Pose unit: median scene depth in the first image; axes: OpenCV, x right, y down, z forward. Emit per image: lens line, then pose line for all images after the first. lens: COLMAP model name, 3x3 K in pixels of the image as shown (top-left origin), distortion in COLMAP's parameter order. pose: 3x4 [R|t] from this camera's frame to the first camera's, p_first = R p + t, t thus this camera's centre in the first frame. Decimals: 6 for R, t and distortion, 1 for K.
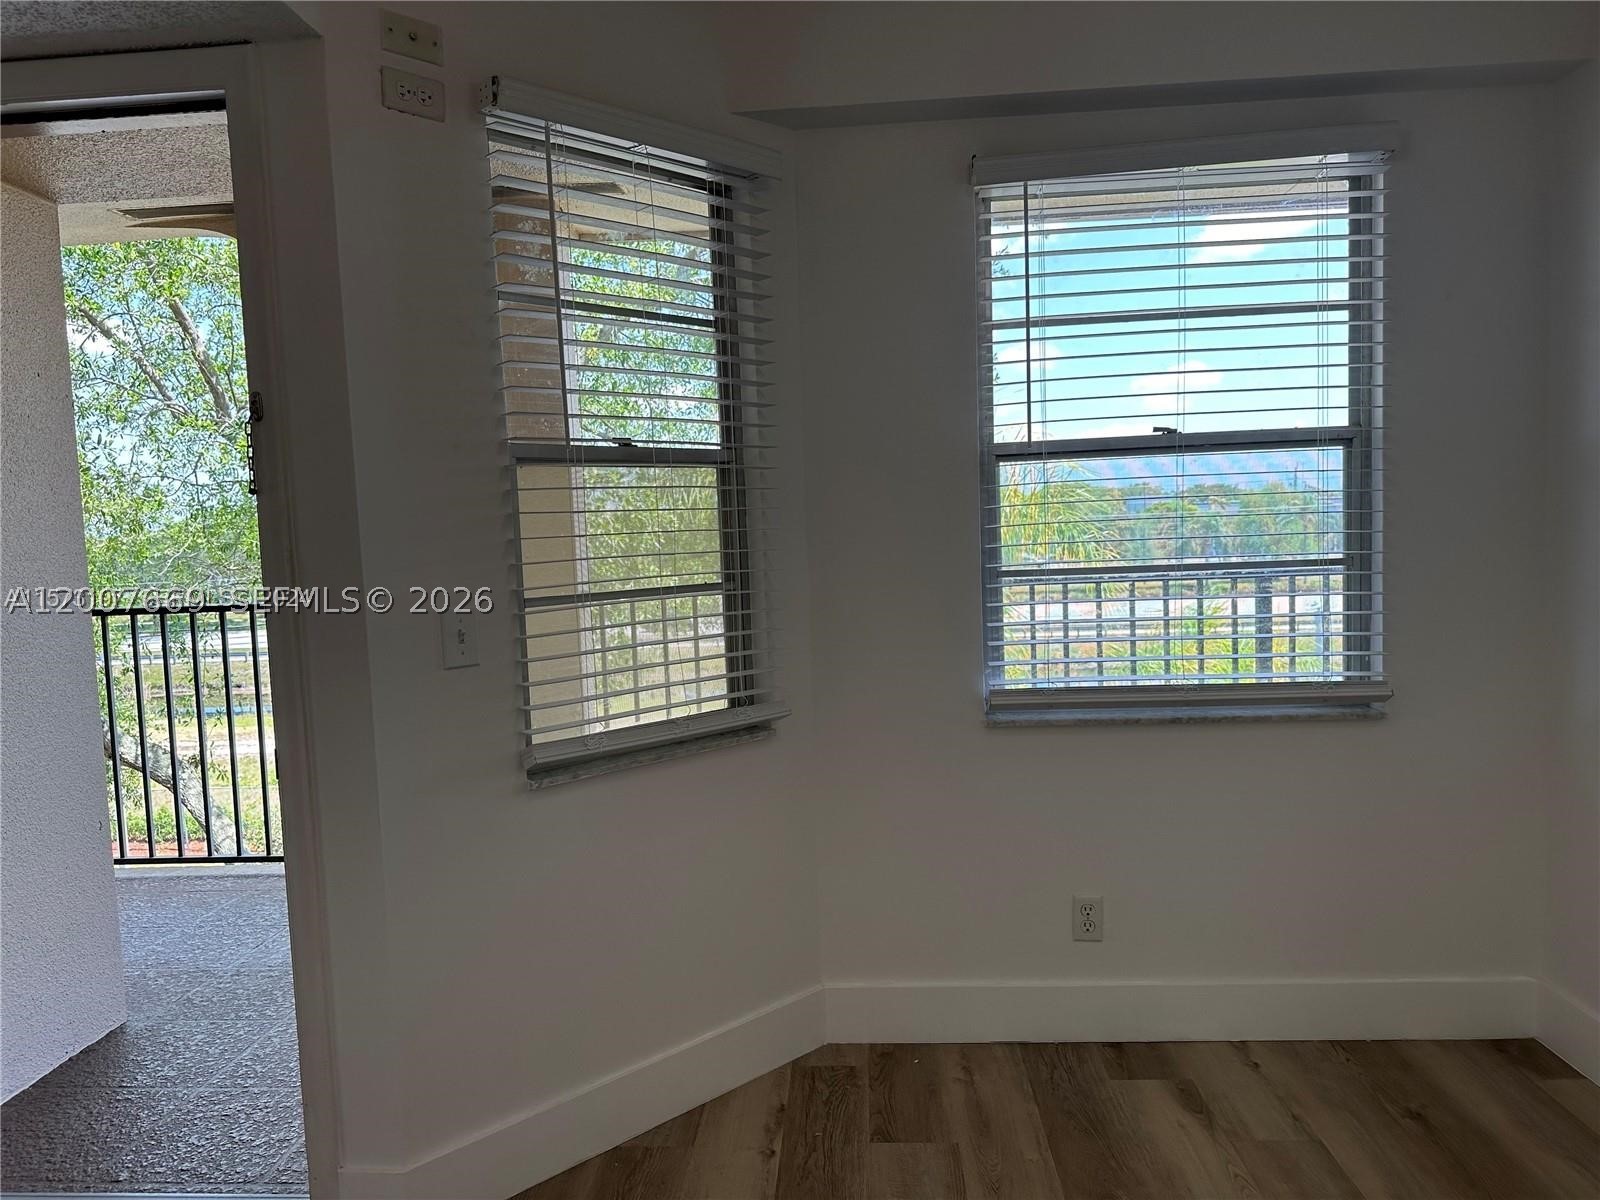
lens RADIAL K [[1127.8, 0, 800.0], [0, 1127.8, 600.0], [0, 0, 1]] dist [0.034381, -0.053426]
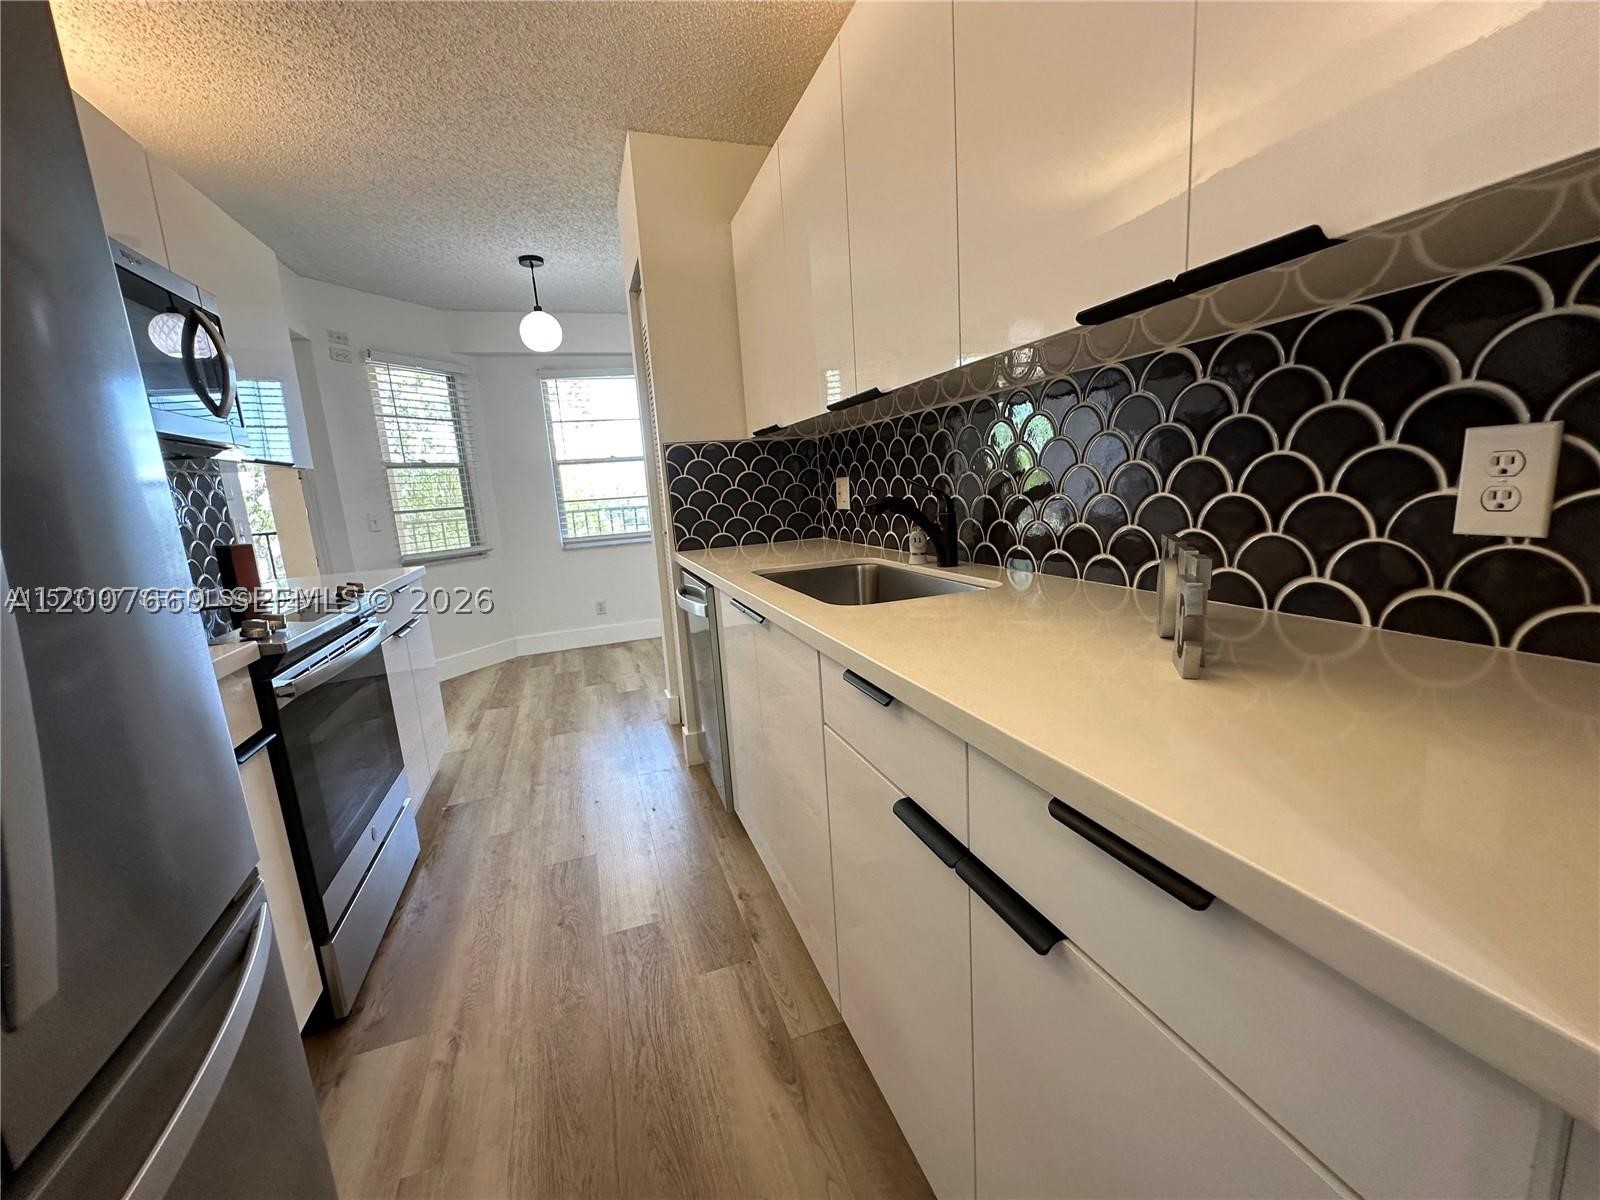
lens RADIAL K [[641.2, 0, 800.0], [0, 641.2, 600.0], [0, 0, 1]] dist [-0.009137, 0.000230]
pose [[0.913105, -0.094392, 0.396648, 0.052488], [0.057401, 0.992904, 0.104145, 0.111237], [-0.403664, -0.072327, 0.912044, -0.994677]]
